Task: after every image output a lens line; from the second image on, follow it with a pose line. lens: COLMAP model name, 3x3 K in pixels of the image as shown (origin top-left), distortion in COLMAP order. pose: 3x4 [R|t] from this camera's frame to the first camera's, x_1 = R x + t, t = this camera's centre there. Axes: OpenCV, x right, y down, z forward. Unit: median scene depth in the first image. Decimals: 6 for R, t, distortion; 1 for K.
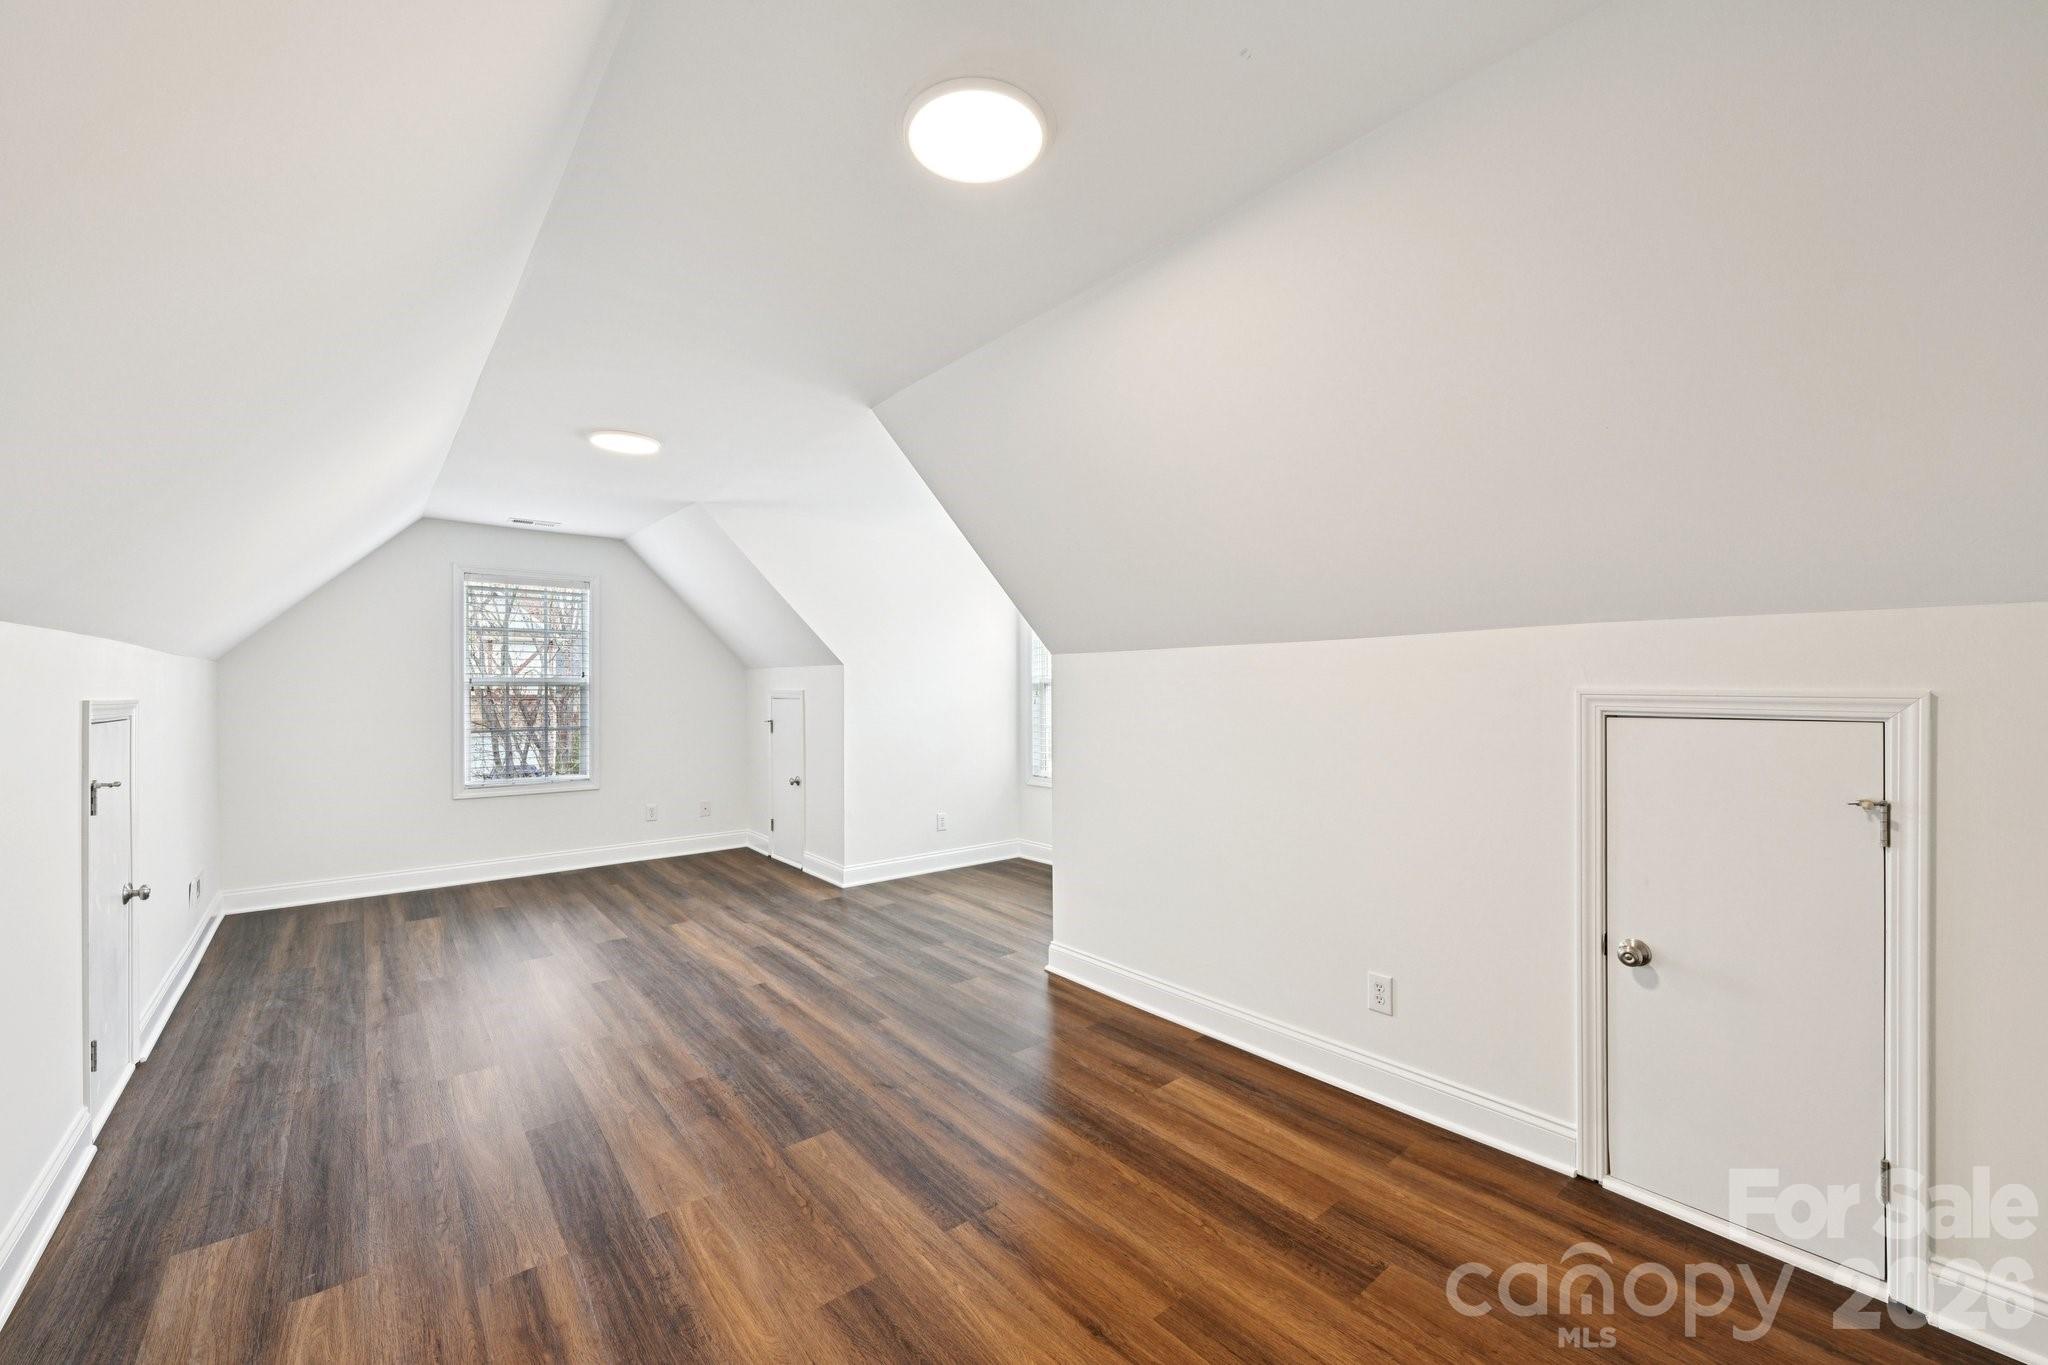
lens RADIAL K [[812.8, 0, 1024.0], [0, 812.8, 682.5], [0, 0, 1]] dist [-0.001443, -0.000124]
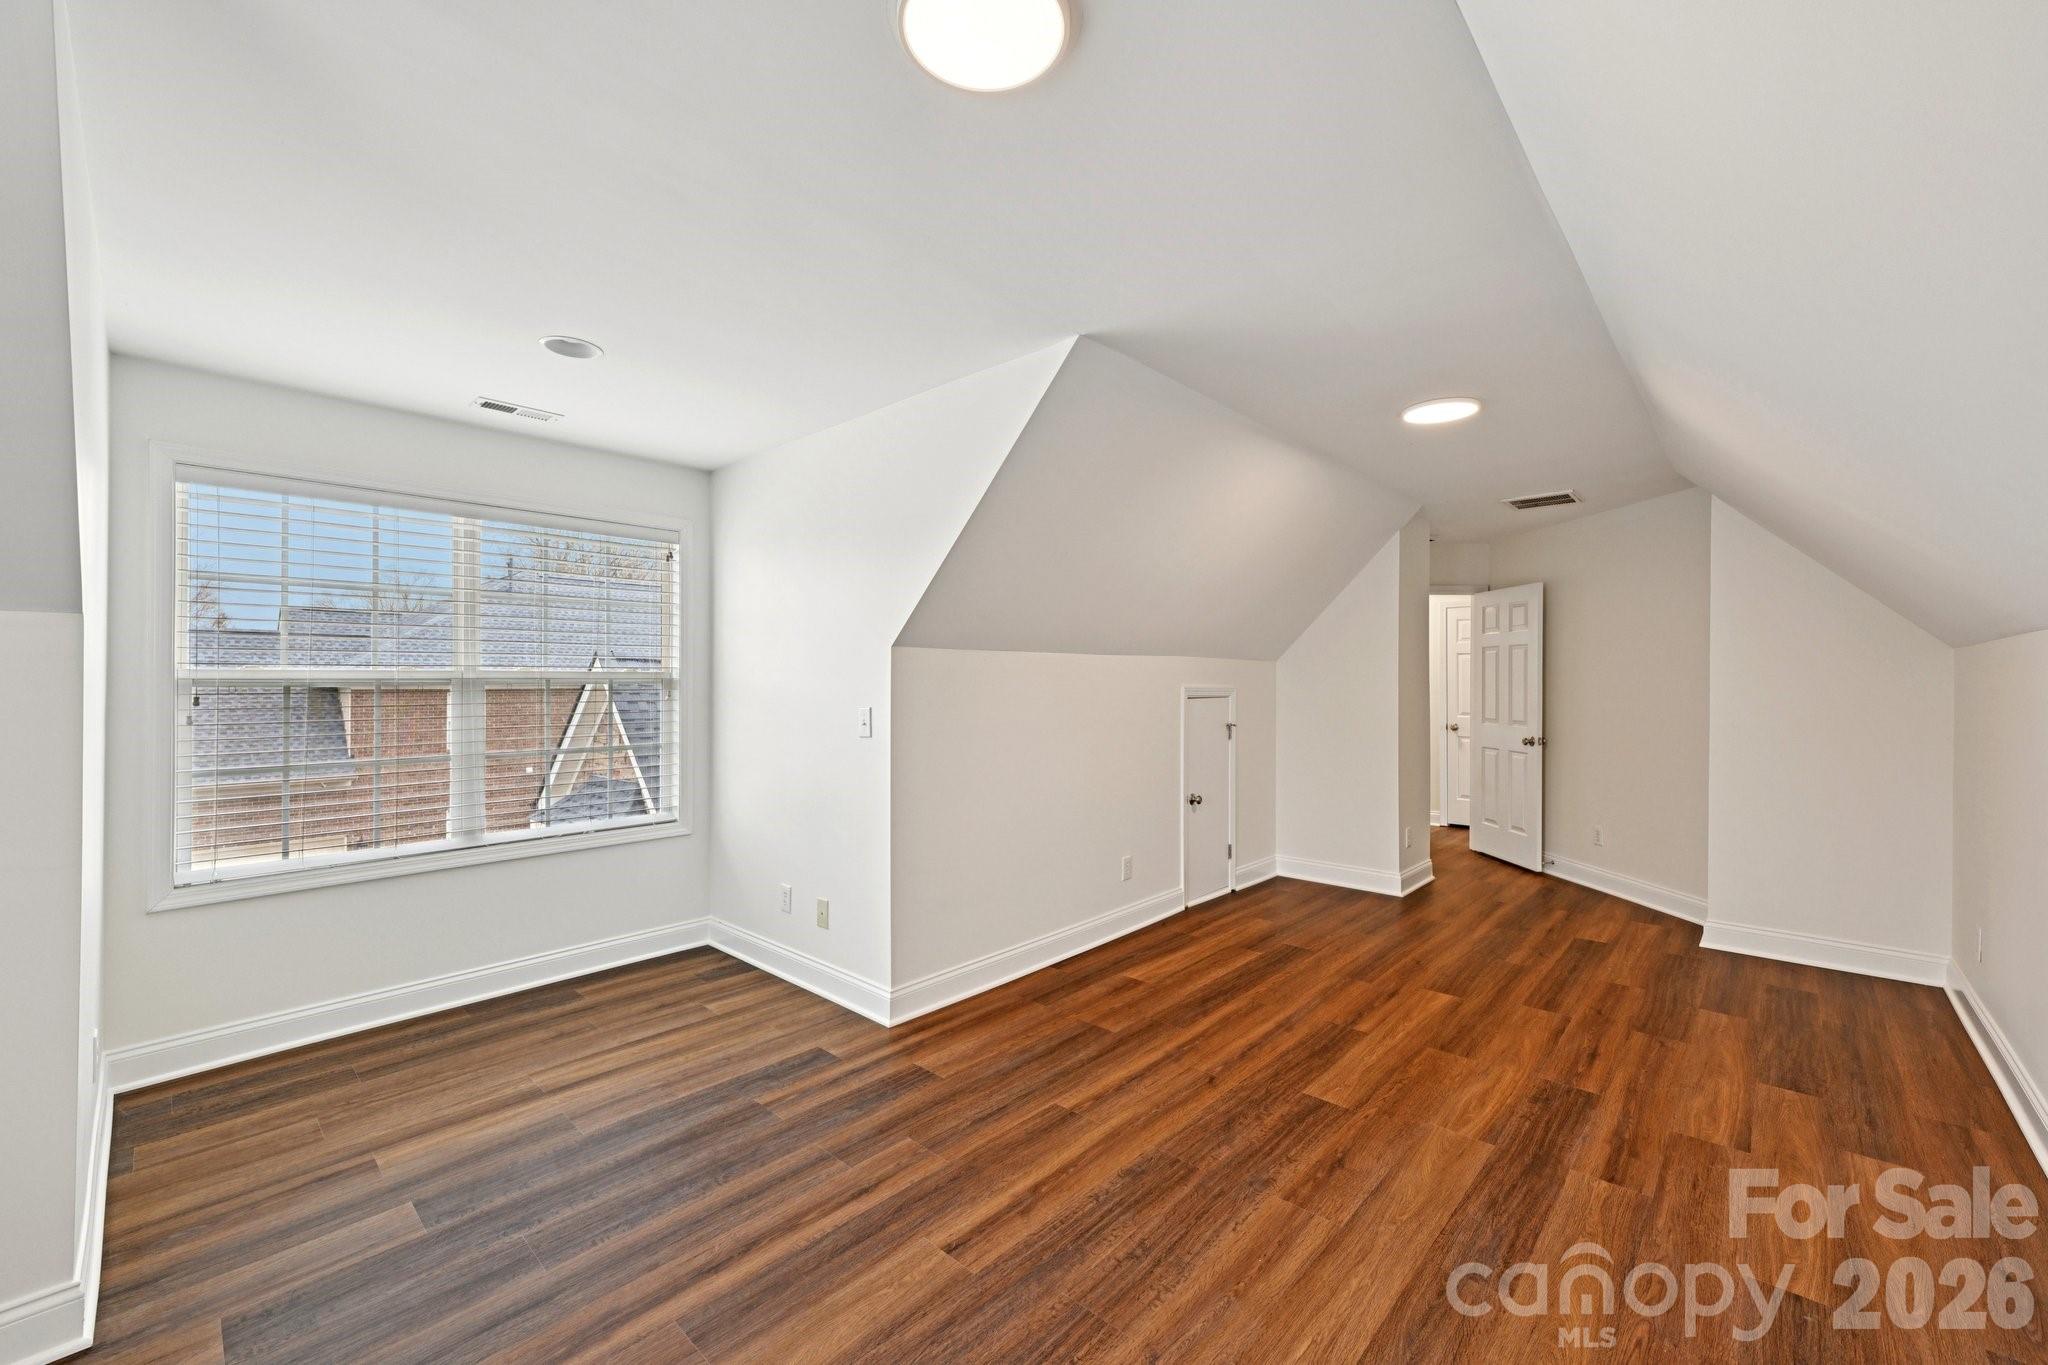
lens RADIAL K [[812.8, 0, 1024.0], [0, 812.8, 682.5], [0, 0, 1]] dist [-0.001443, -0.000124]
pose [[-0.133792, 0.005787, 0.990993, -1.158136], [-0.000756, 0.999982, -0.005942, 0.008596], [-0.991009, -0.001544, -0.133785, 1.386387]]
